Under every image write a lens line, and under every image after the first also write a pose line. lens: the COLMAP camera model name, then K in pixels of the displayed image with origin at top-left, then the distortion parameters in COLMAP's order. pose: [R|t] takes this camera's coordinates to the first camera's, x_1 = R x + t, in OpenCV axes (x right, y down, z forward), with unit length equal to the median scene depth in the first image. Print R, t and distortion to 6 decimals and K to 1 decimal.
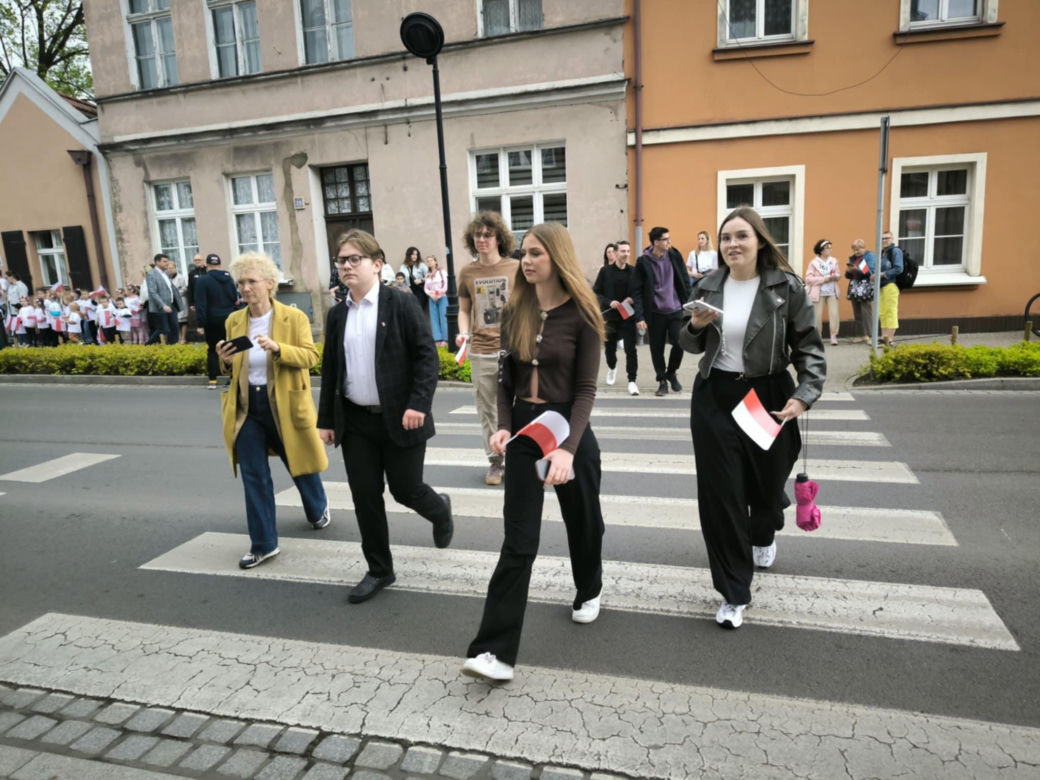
lens RADIAL K [[700.3, 0, 520.3], [0, 700.3, 392.6], [0, 0, 1]] dist [0.024915, -0.016117]
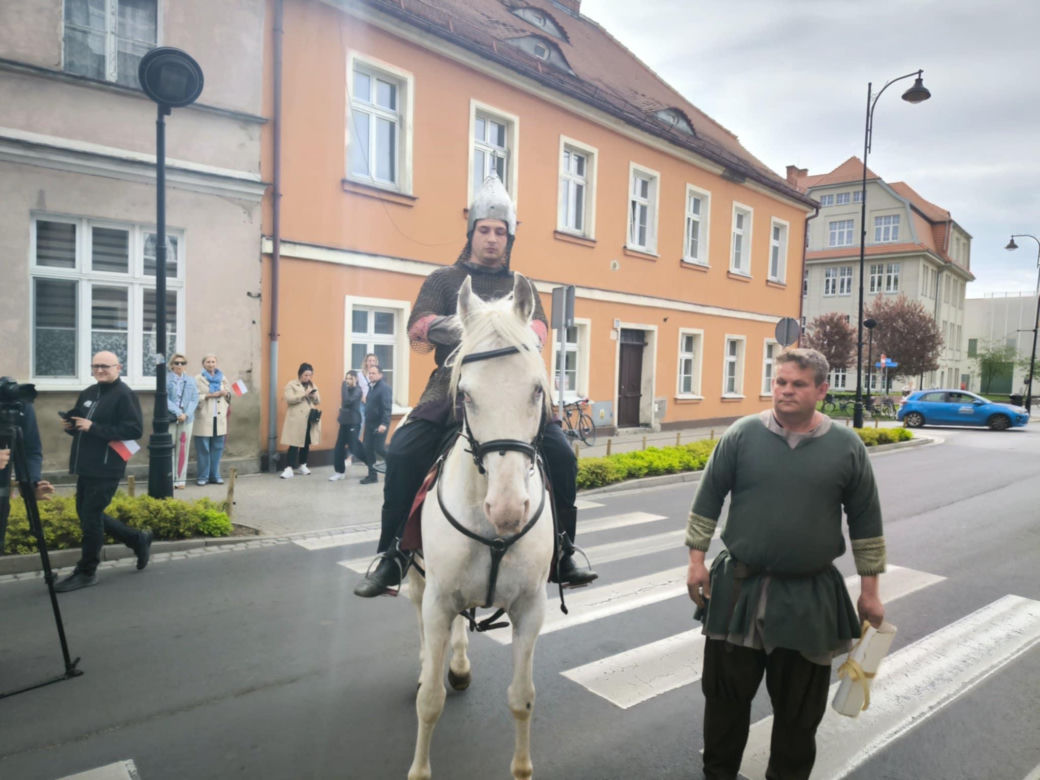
lens RADIAL K [[751.2, 0, 523.4], [0, 751.2, 394.9], [0, 0, 1]] dist [0.034635, -0.035620]
pose [[0.554227, 0.027598, 0.831908, -0.463526], [0.102561, 0.989570, -0.101156, -0.039988], [-0.826023, 0.141384, 0.545616, 0.226274]]
